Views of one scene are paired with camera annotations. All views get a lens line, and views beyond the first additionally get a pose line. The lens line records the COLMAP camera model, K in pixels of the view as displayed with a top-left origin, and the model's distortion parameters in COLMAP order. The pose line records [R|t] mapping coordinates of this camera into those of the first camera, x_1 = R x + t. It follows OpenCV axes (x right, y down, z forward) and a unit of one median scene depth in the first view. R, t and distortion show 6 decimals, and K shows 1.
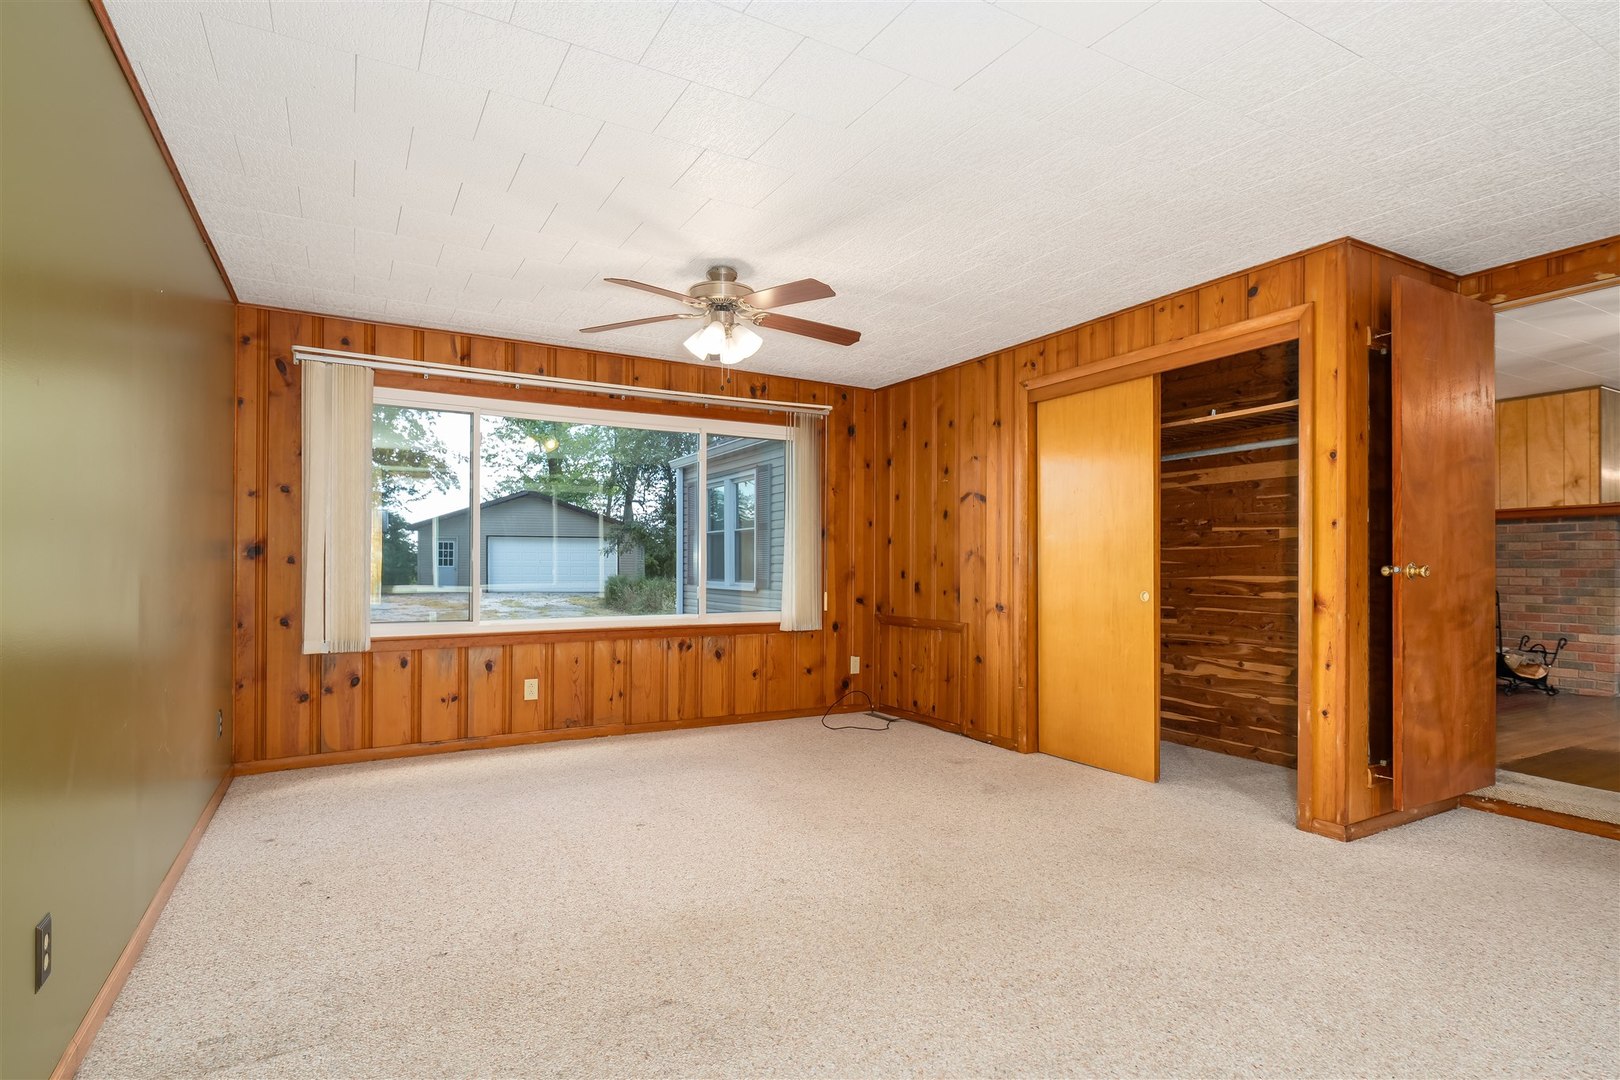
lens RADIAL K [[821.0, 0, 802.4], [0, 821.0, 563.2], [0, 0, 1]] dist [-0.000884, -0.000213]
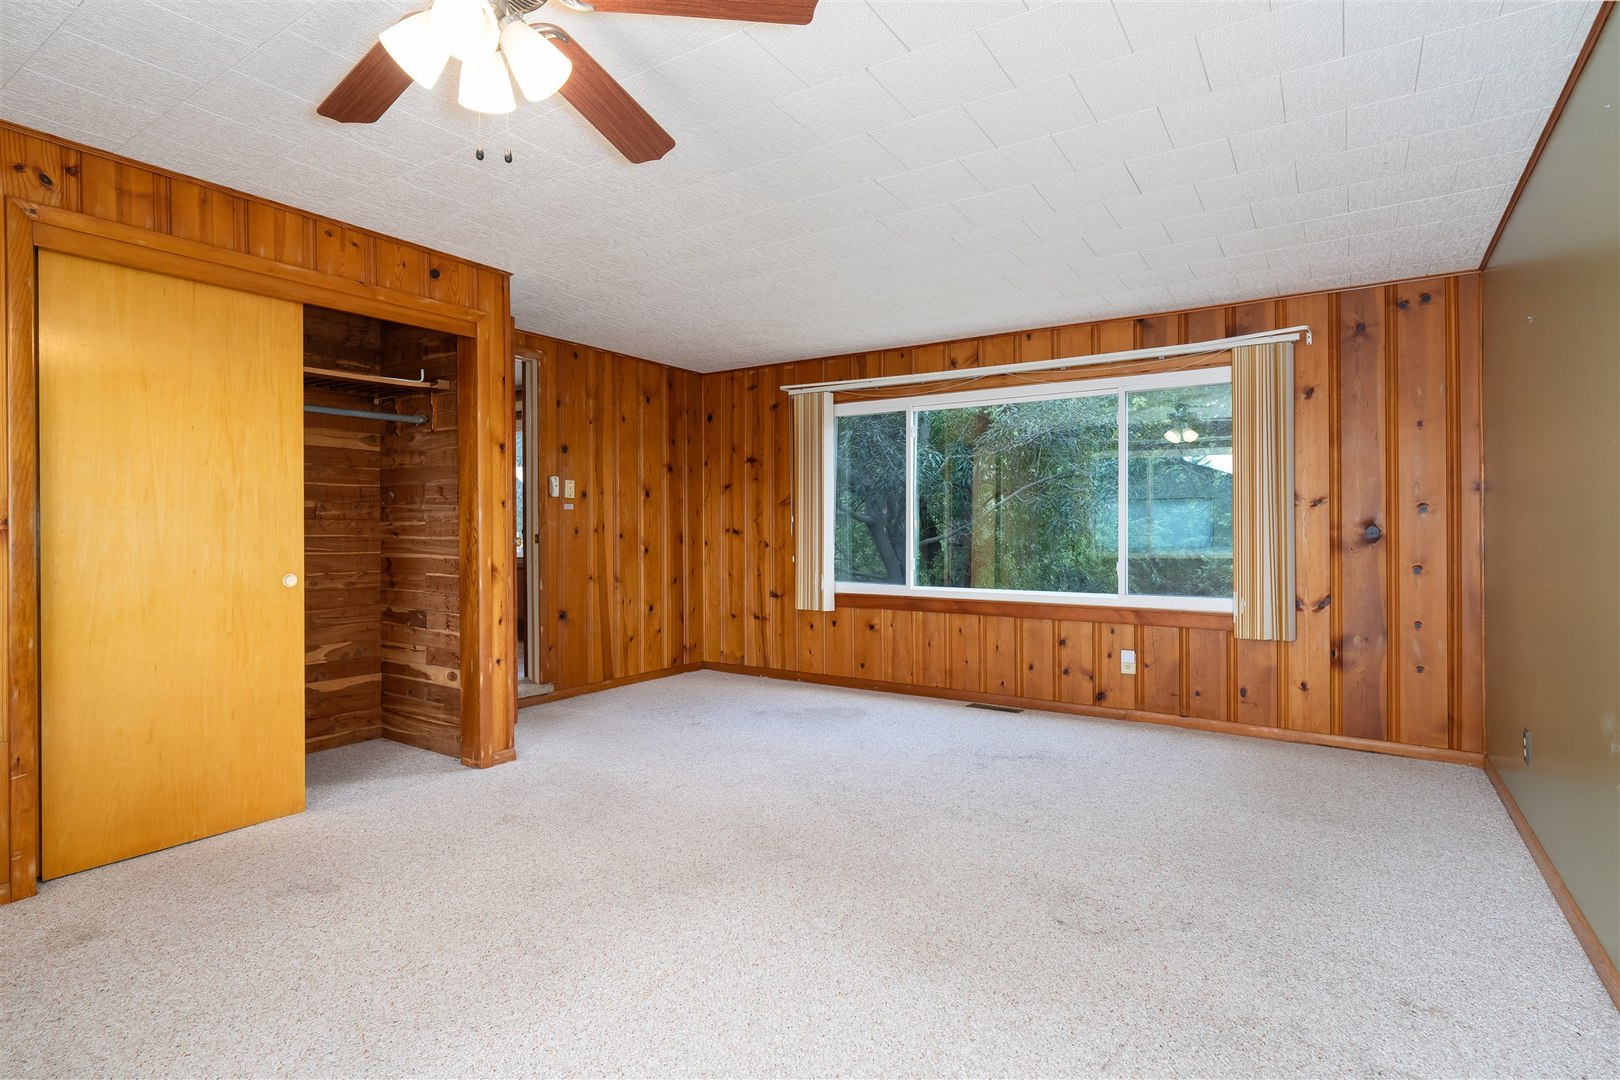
lens RADIAL K [[821.0, 0, 811.4], [0, 821.0, 532.6], [0, 0, 1]] dist [-0.000884, -0.000213]
pose [[-0.463094, -0.001776, 0.886308, -0.773624], [0.003485, 0.999987, 0.003825, -0.009936], [-0.886303, 0.004860, -0.463081, 1.396279]]
